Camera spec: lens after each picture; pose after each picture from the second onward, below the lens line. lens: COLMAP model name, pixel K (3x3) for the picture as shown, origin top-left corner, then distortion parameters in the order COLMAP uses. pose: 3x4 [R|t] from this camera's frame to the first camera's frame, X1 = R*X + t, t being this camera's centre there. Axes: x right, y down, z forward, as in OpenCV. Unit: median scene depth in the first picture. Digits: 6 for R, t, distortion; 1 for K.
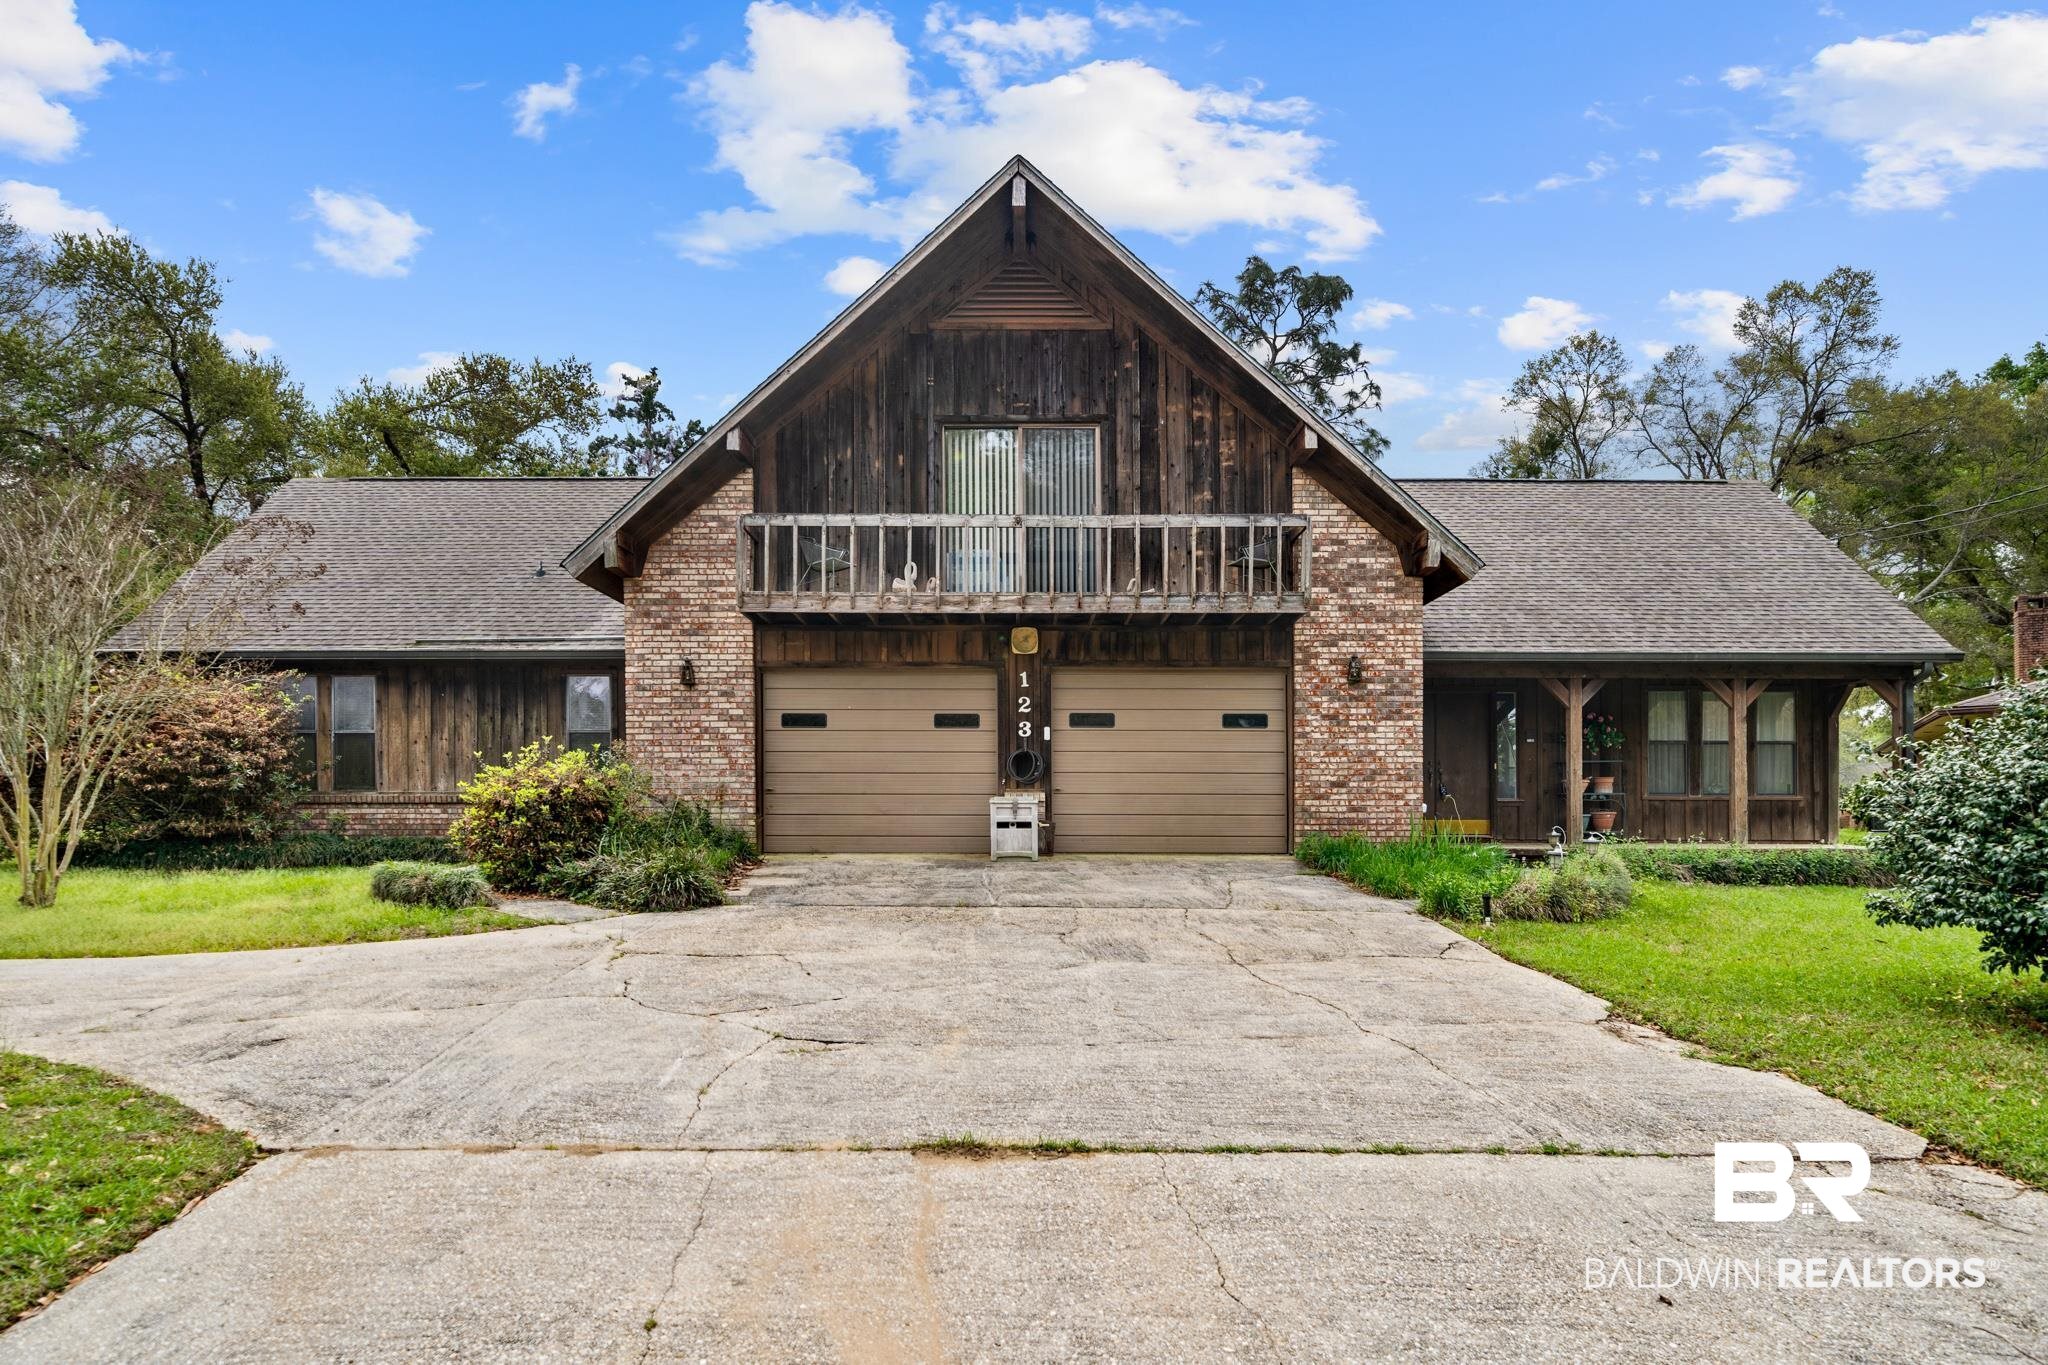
lens RADIAL K [[1218.2, 0, 1002.6], [0, 1218.2, 767.5], [0, 0, 1]] dist [0.007698, 0.000861]
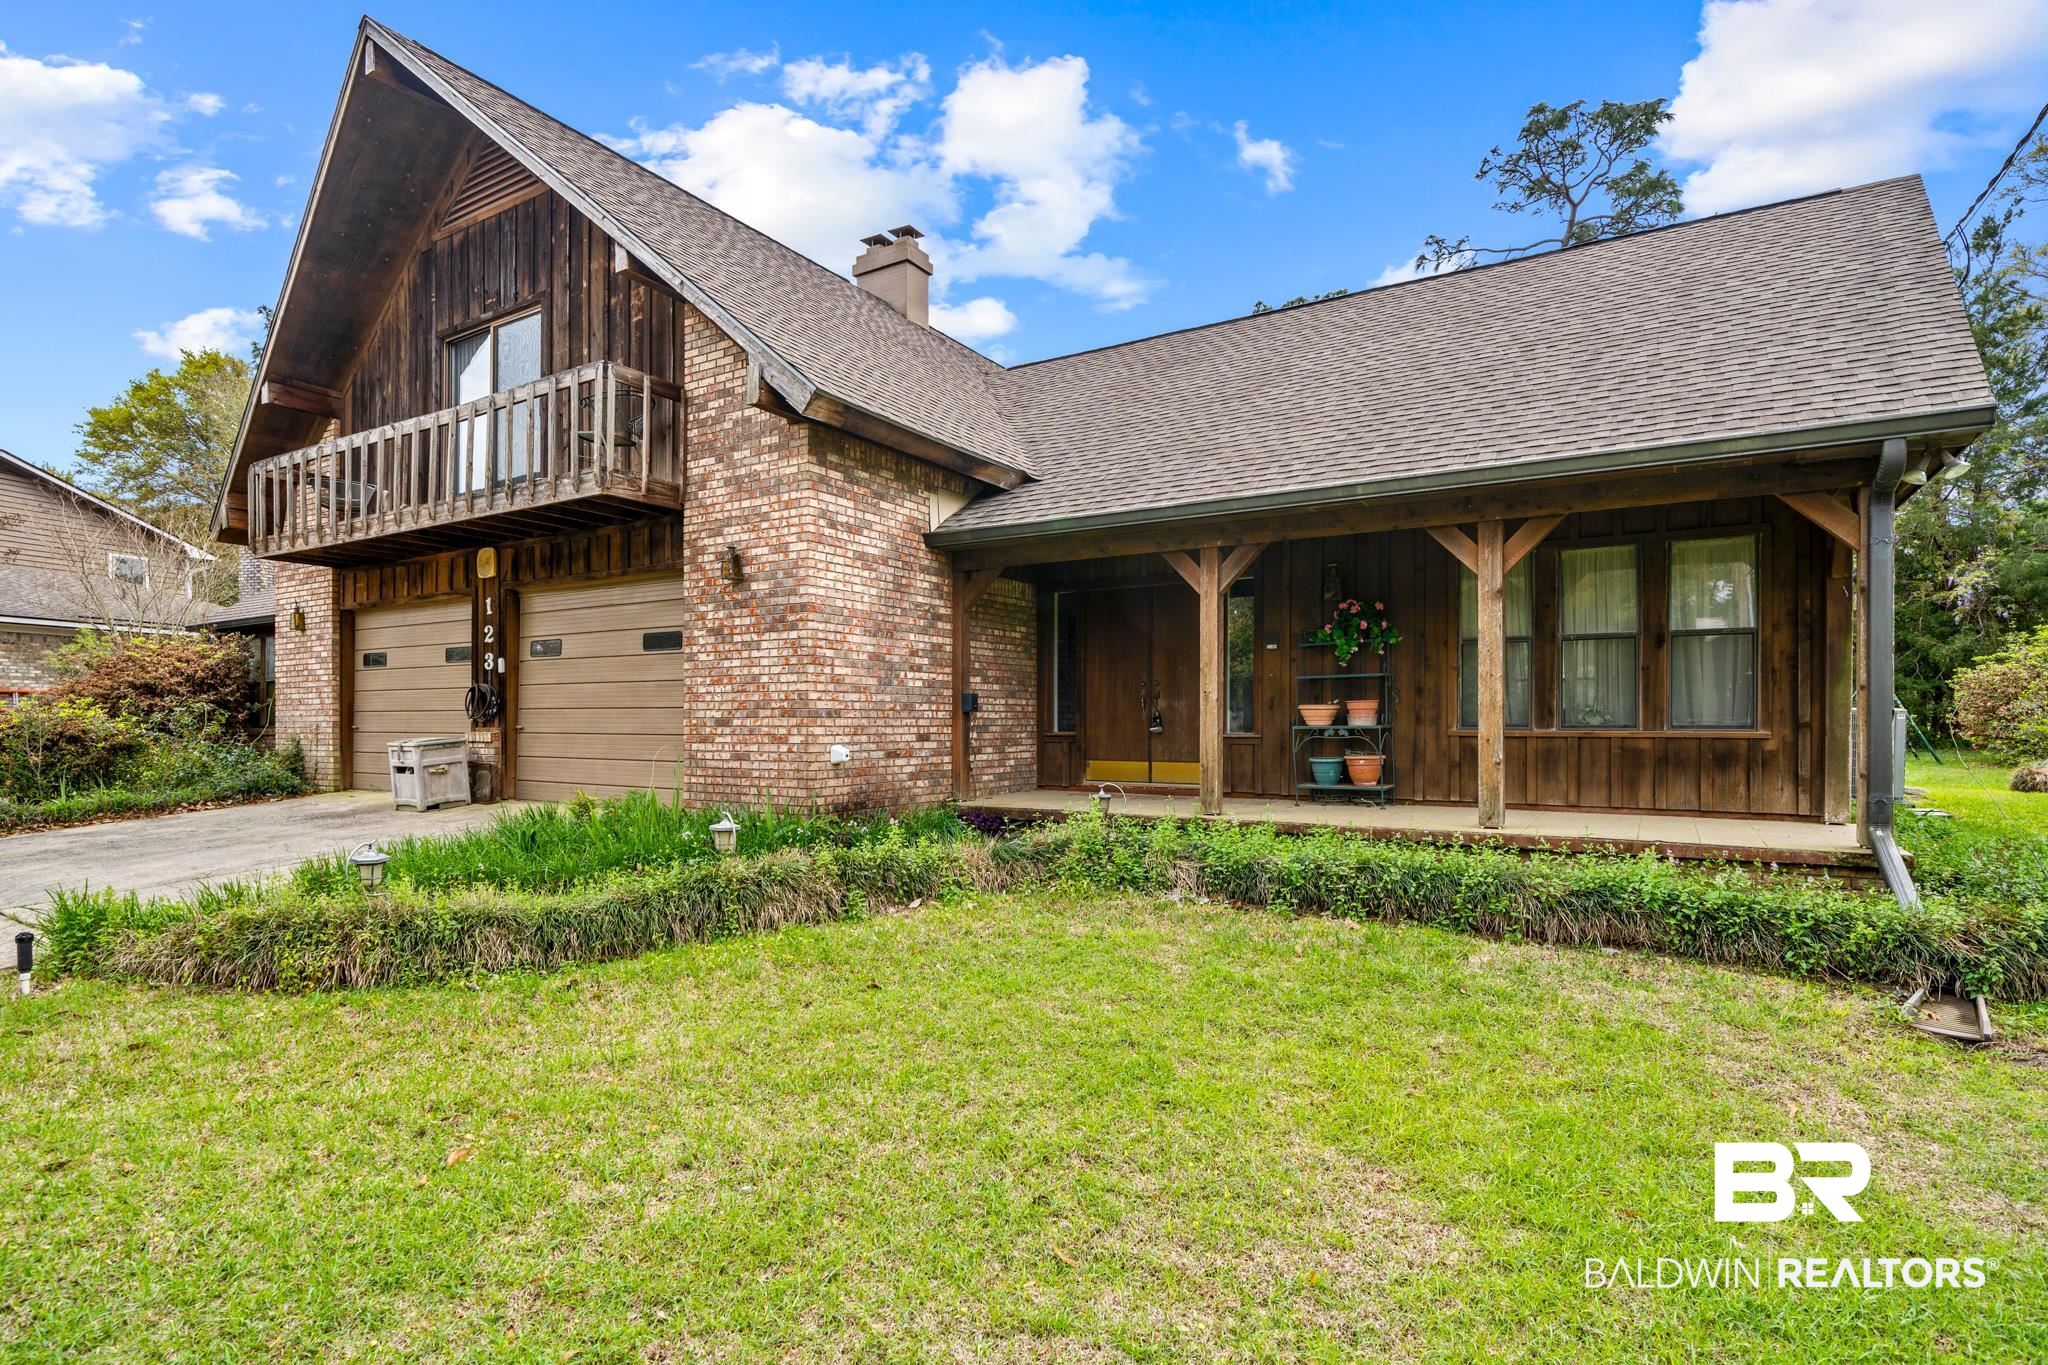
lens RADIAL K [[969.8, 0, 1023.9], [0, 969.8, 696.0], [0, 0, 1]] dist [-0.000914, -0.000771]
pose [[0.861444, -0.015051, -0.507629, 0.726965], [0.023570, 0.999669, 0.010357, -0.003911], [0.507305, -0.020887, 0.861513, 0.585363]]
